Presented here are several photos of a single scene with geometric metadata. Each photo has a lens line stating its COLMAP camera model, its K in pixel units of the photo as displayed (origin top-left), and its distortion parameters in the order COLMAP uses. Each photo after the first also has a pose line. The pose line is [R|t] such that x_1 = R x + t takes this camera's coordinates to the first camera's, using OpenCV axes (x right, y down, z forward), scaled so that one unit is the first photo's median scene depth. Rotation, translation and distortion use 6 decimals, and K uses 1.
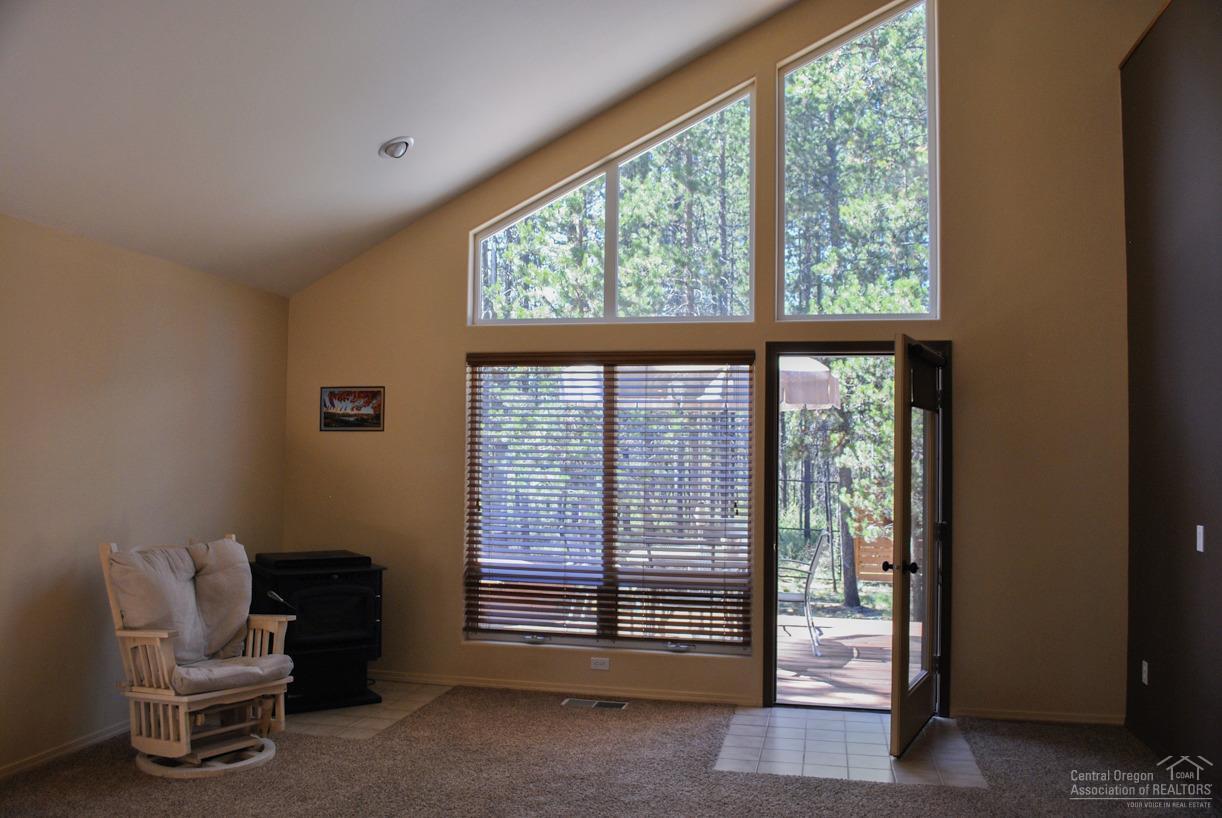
lens RADIAL K [[974.3, 0, 611.0], [0, 974.3, 409.0], [0, 0, 1]] dist [-0.084110, 0.000151]
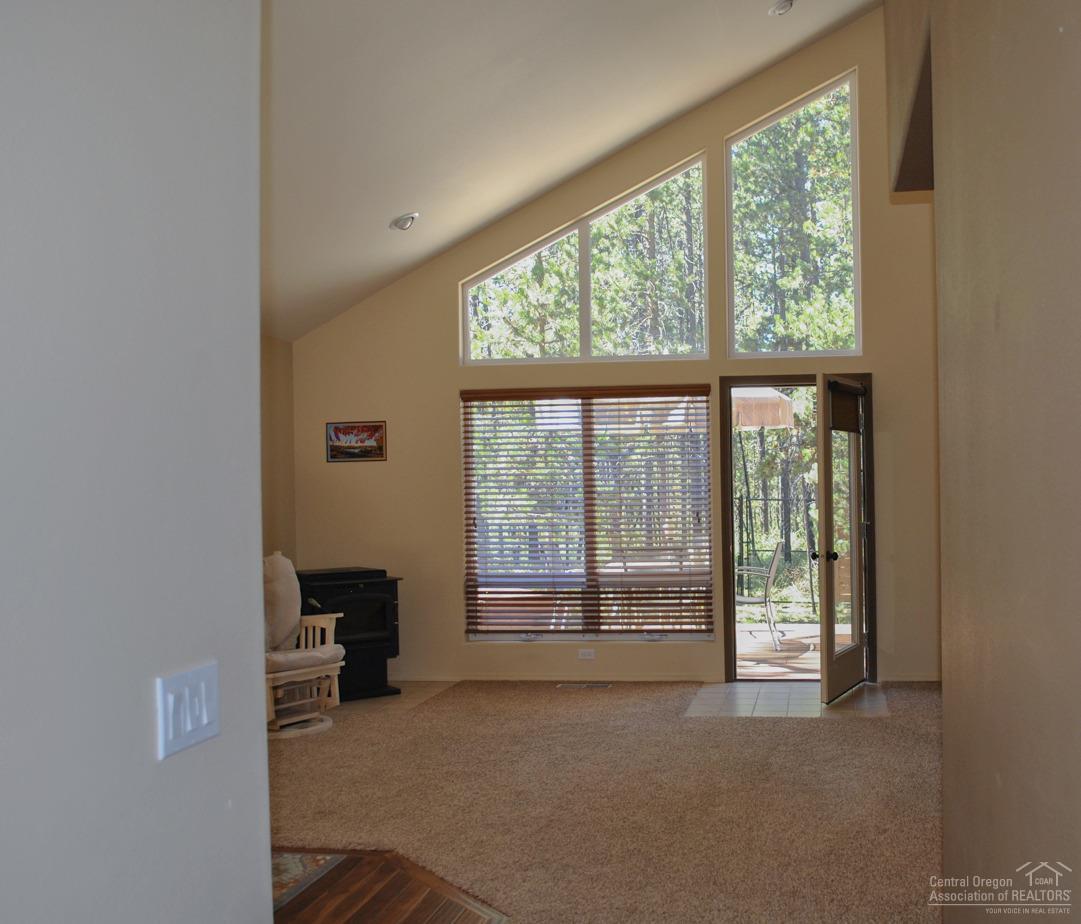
lens RADIAL K [[2114.1, 0, 540.5], [0, 2114.1, 462.0], [0, 0, 1]] dist [0.049411, 0.023220]
pose [[0.999258, -0.029285, 0.025029, -0.119391], [0.028409, 0.998994, 0.034691, -0.056946], [-0.026019, -0.033955, 0.999085, -1.488520]]
